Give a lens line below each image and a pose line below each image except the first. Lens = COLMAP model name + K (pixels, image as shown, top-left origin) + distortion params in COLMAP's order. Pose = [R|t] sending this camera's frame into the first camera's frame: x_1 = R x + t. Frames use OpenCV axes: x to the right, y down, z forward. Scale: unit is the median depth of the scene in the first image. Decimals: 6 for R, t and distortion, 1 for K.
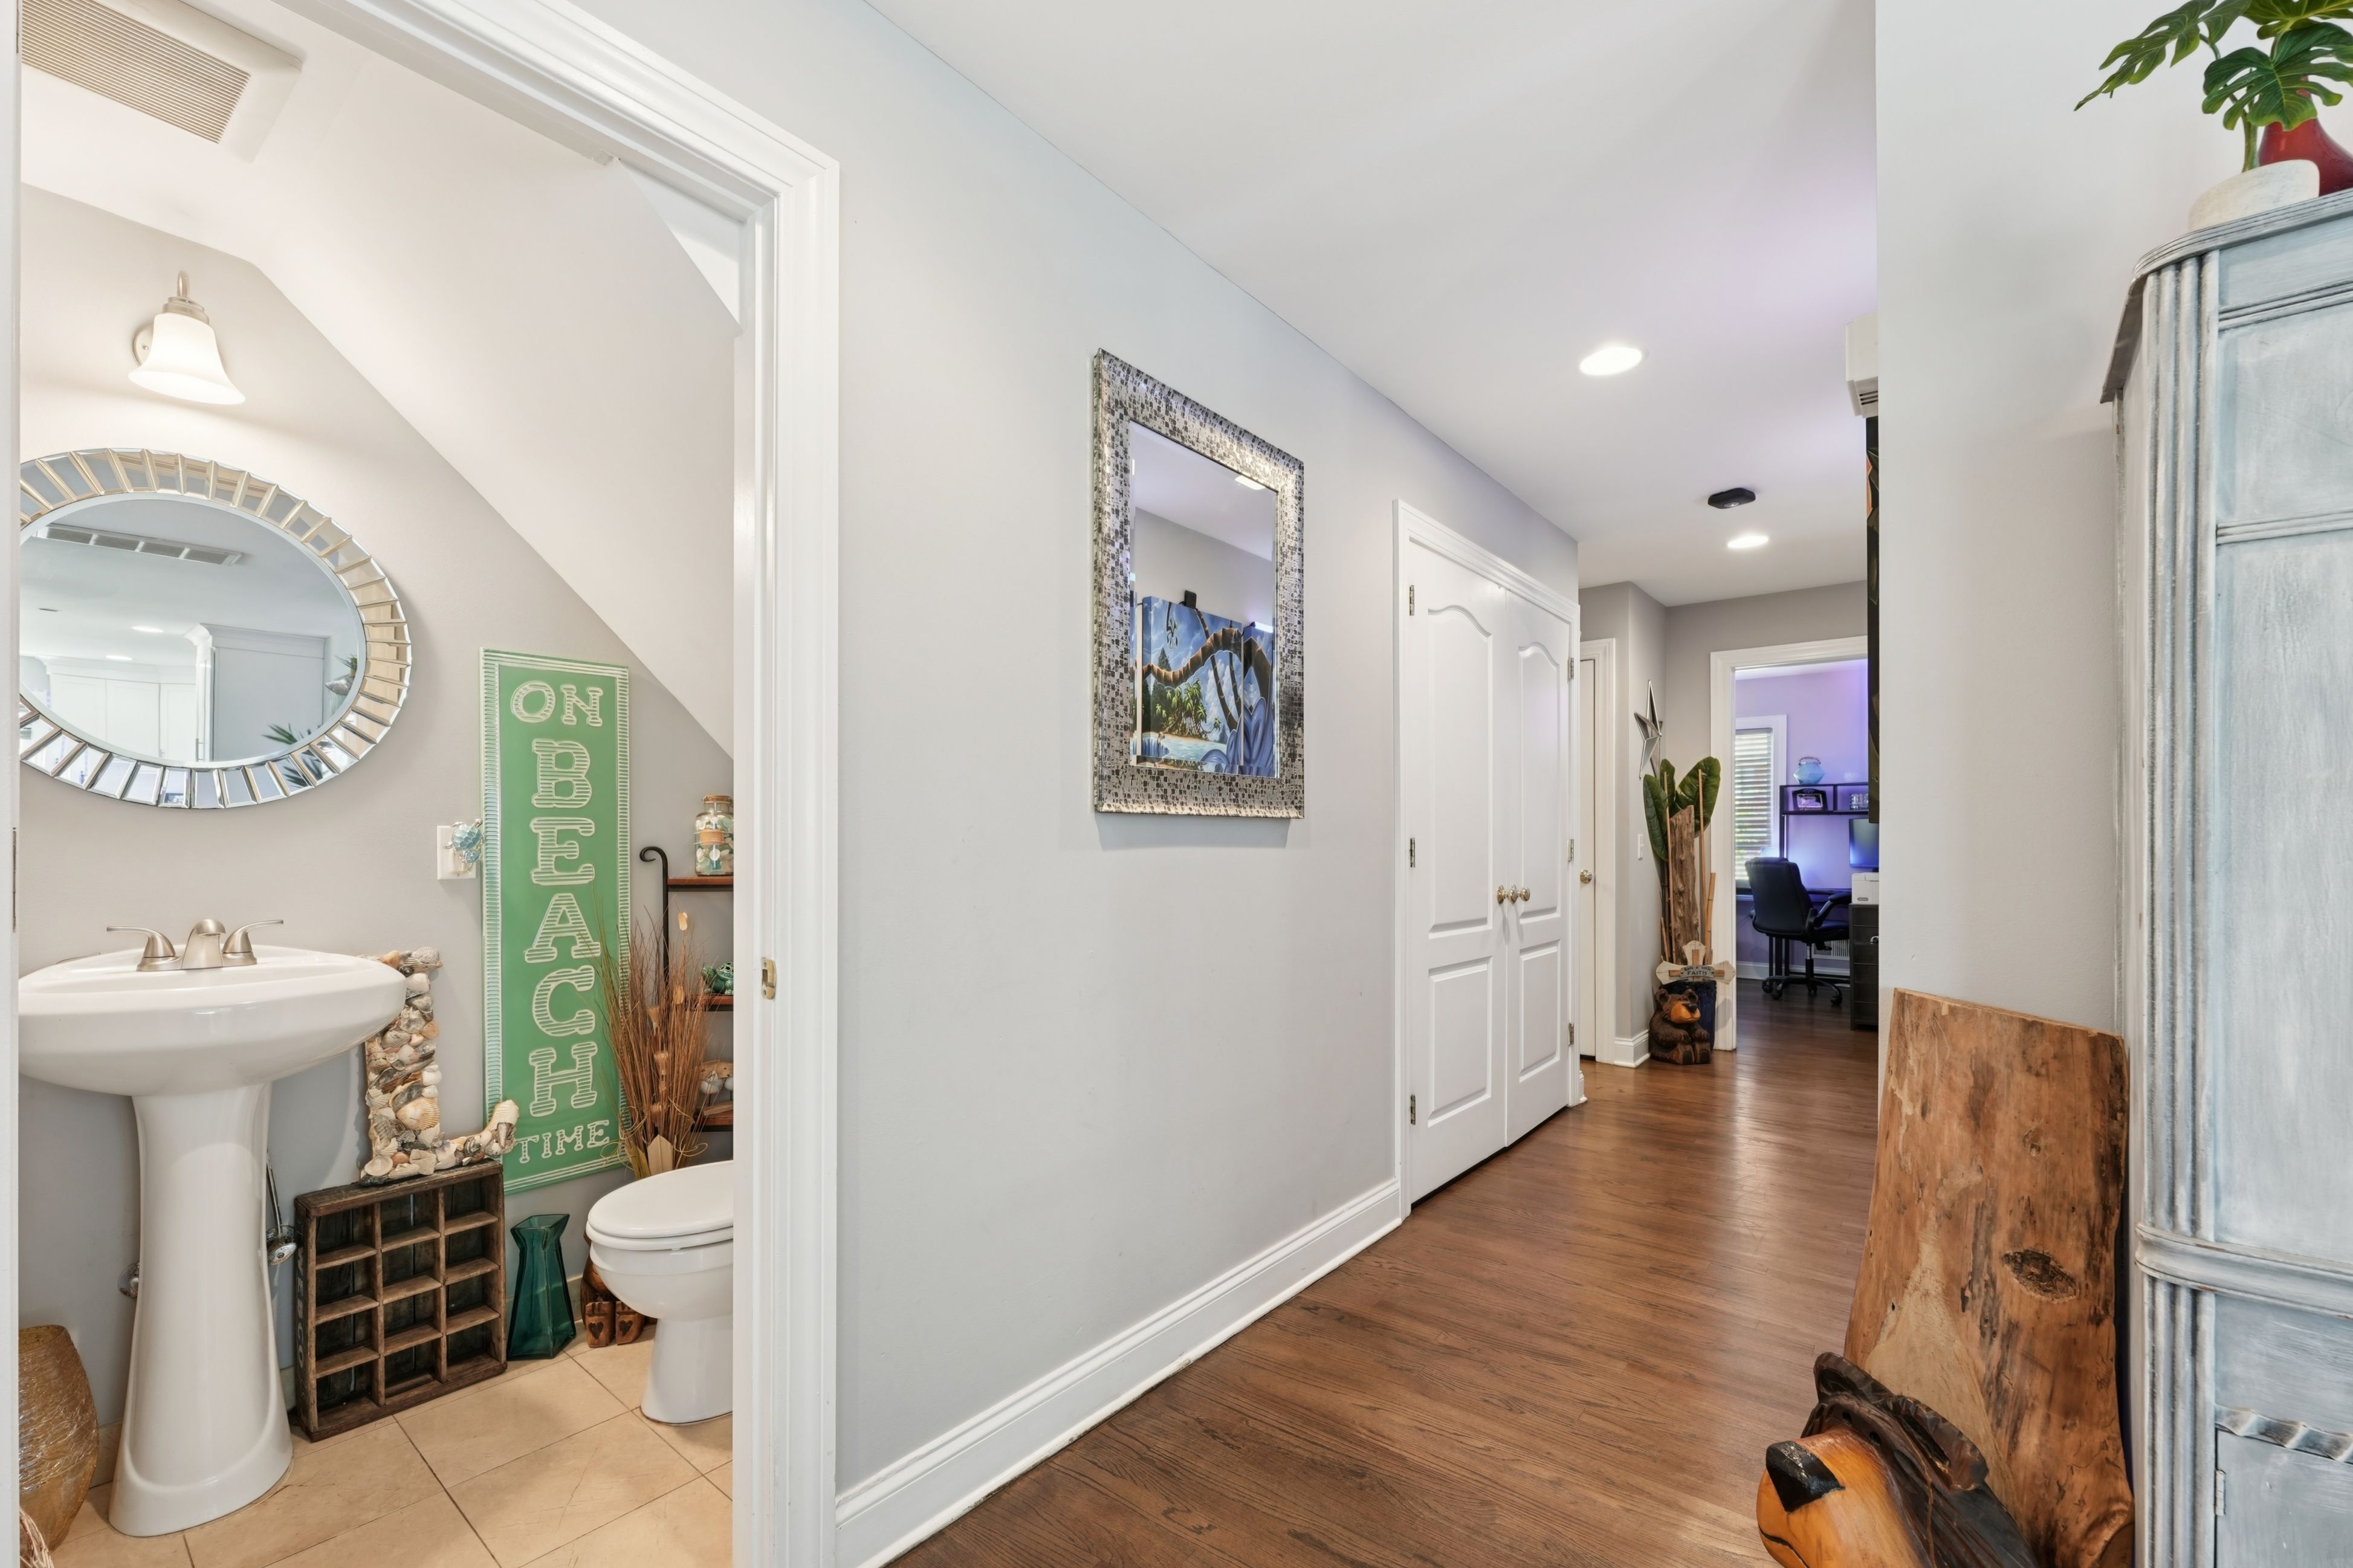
lens RADIAL K [[987.8, 0, 1189.5], [0, 987.8, 841.3], [0, 0, 1]] dist [-0.002937, 0.002591]
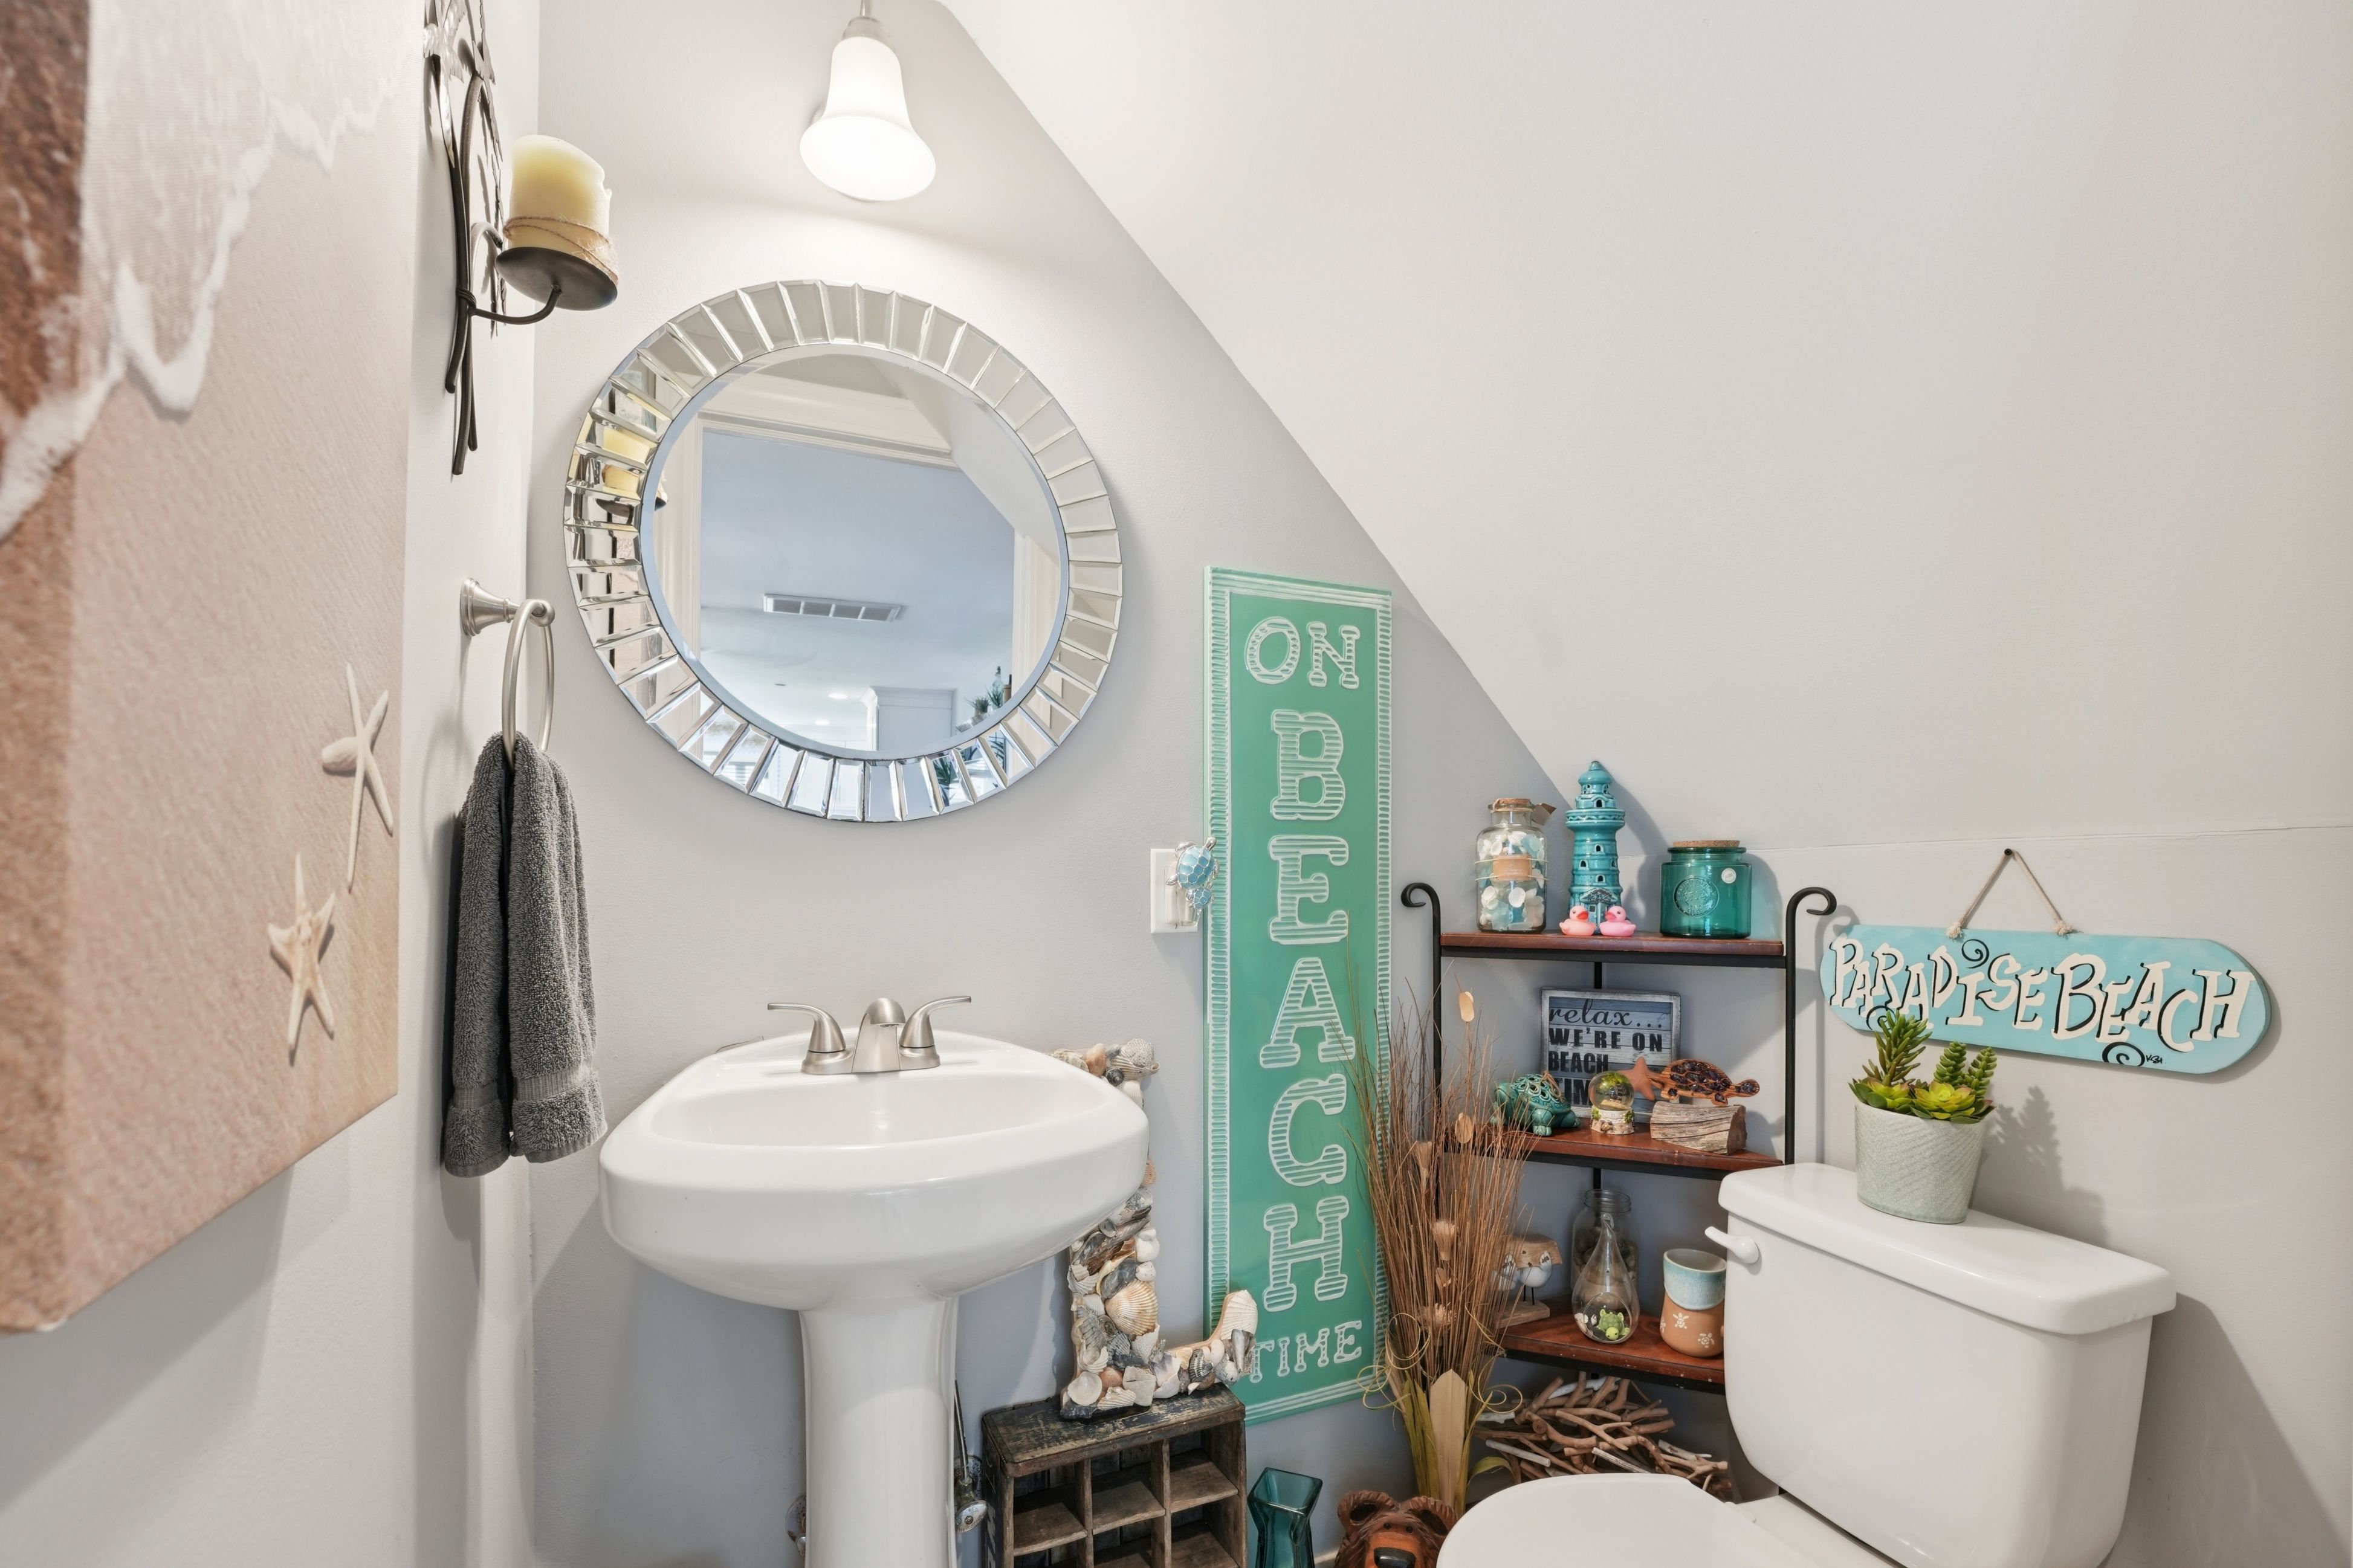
lens RADIAL K [[987.8, 0, 1209.1], [0, 987.8, 880.6], [0, 0, 1]] dist [-0.002937, 0.002591]
pose [[0.898233, 0.008677, -0.439433, -0.441907], [-0.004349, 0.999932, 0.010856, -0.002651], [0.439497, -0.007840, 0.898210, 0.437609]]
